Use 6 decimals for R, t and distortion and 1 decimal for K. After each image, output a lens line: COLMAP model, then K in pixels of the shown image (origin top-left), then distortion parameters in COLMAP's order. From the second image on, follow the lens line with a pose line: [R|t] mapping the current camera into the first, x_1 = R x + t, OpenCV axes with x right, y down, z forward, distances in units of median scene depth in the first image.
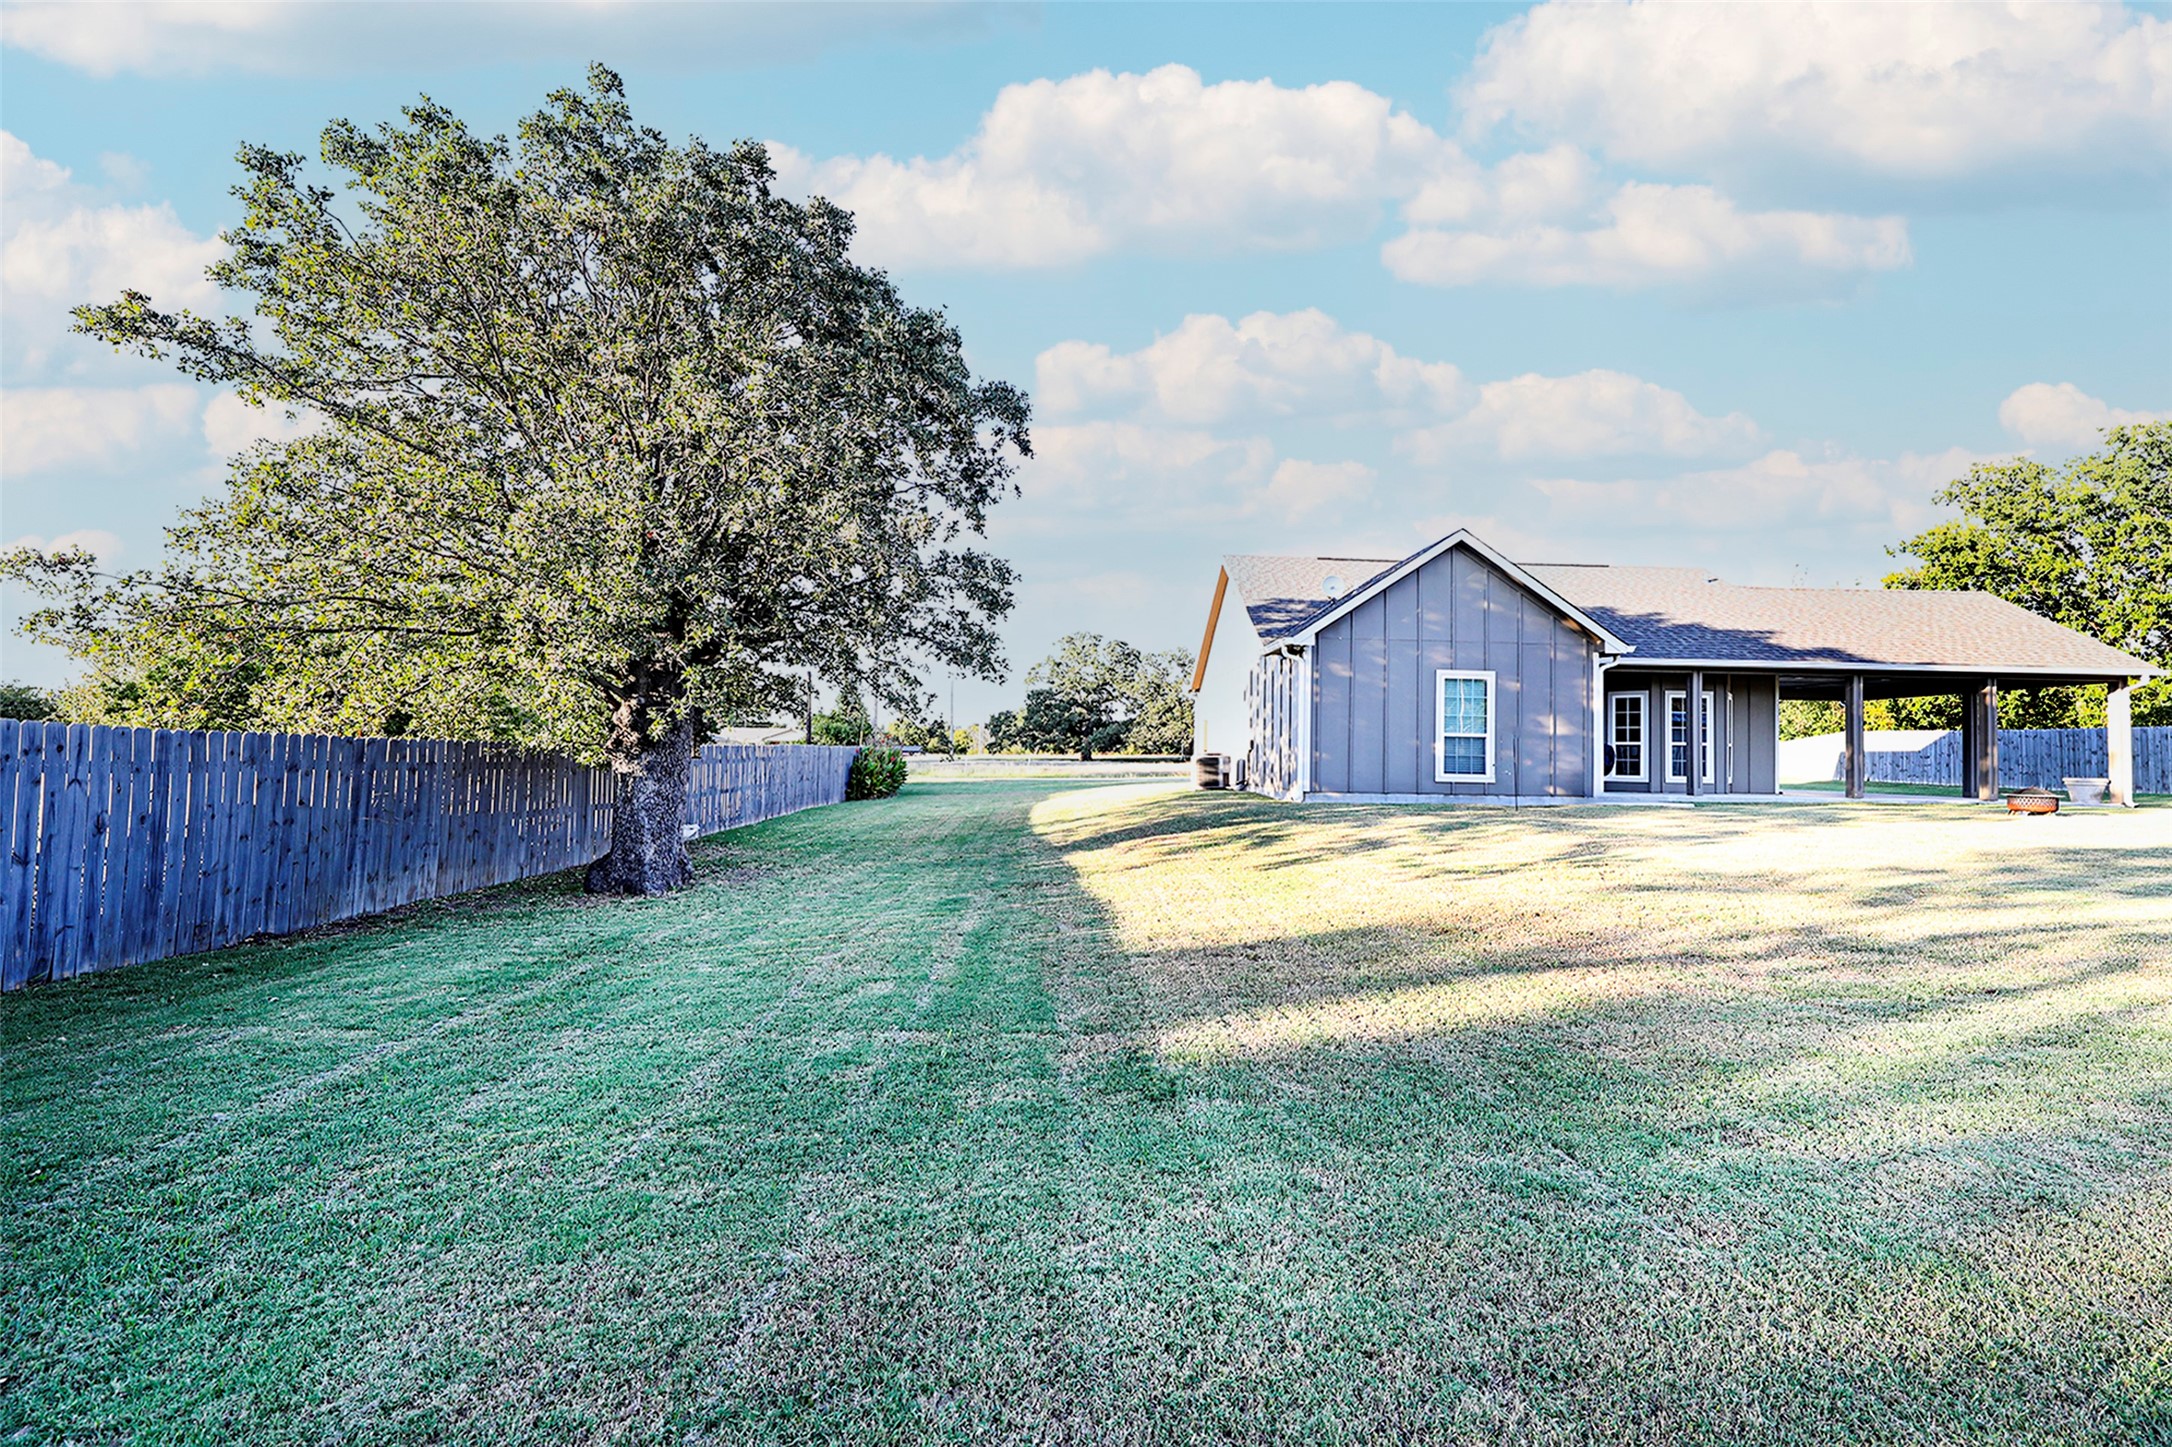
lens RADIAL K [[871.7, 0, 1086.0], [0, 871.7, 723.5], [0, 0, 1]] dist [-0.001238, -0.002908]
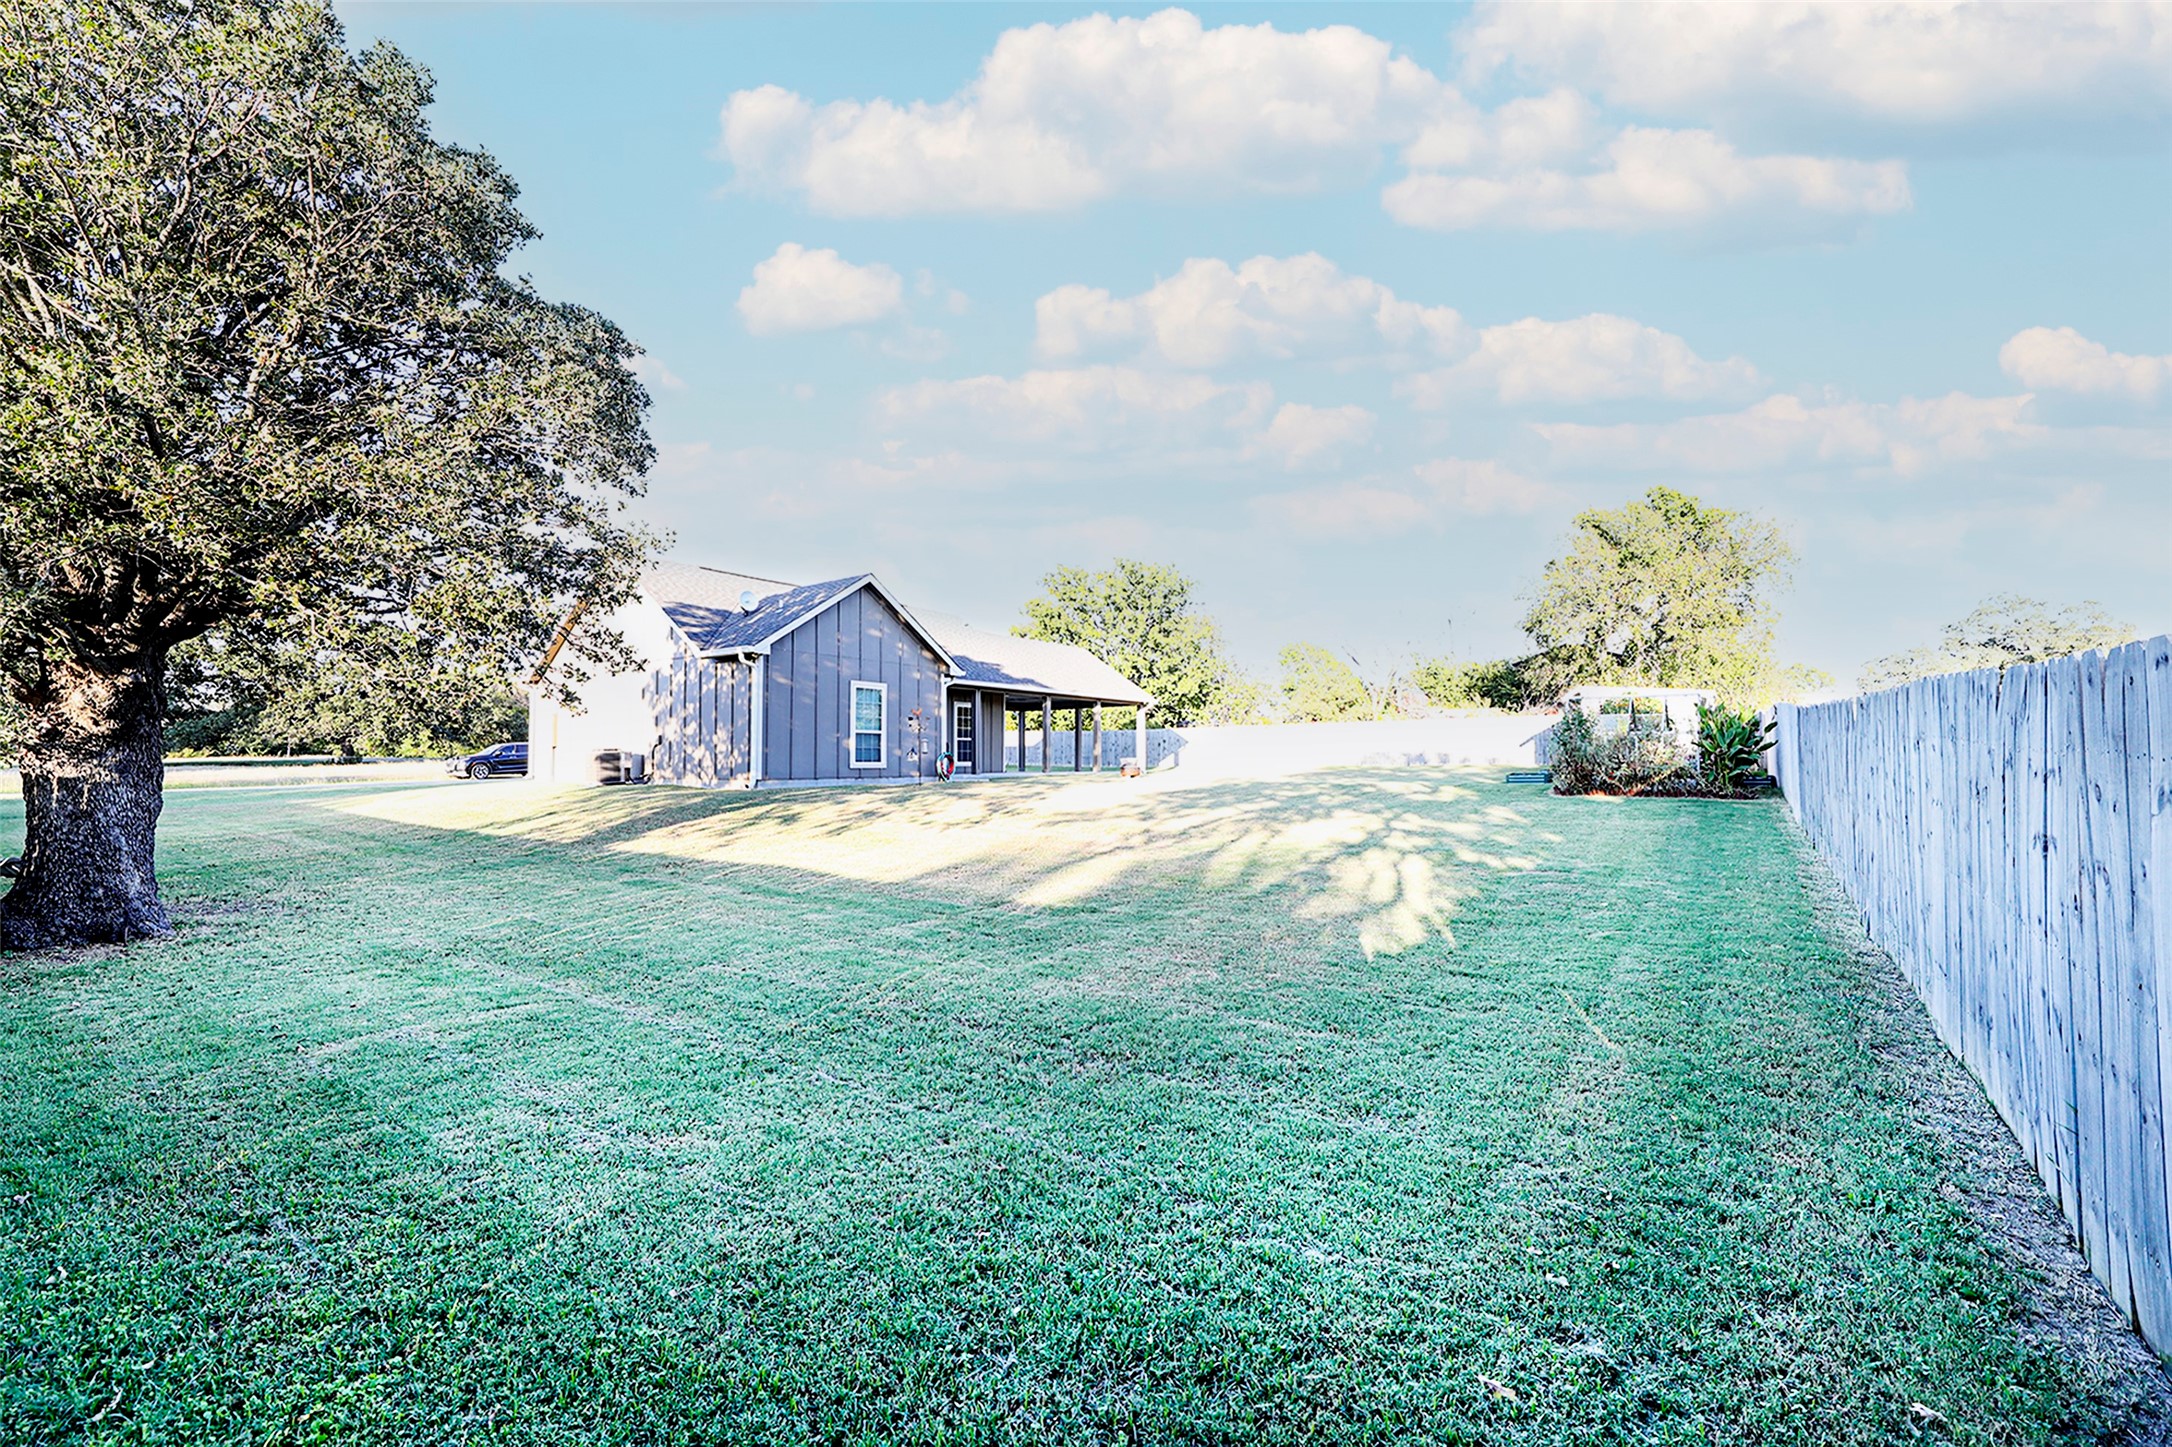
lens RADIAL K [[871.7, 0, 1086.0], [0, 871.7, 723.5], [0, 0, 1]] dist [-0.001238, -0.002908]
pose [[0.618919, 0.013328, 0.785342, -0.381650], [-0.014038, 0.999884, -0.005906, 0.003595], [-0.785329, -0.007369, 0.619034, -0.058400]]
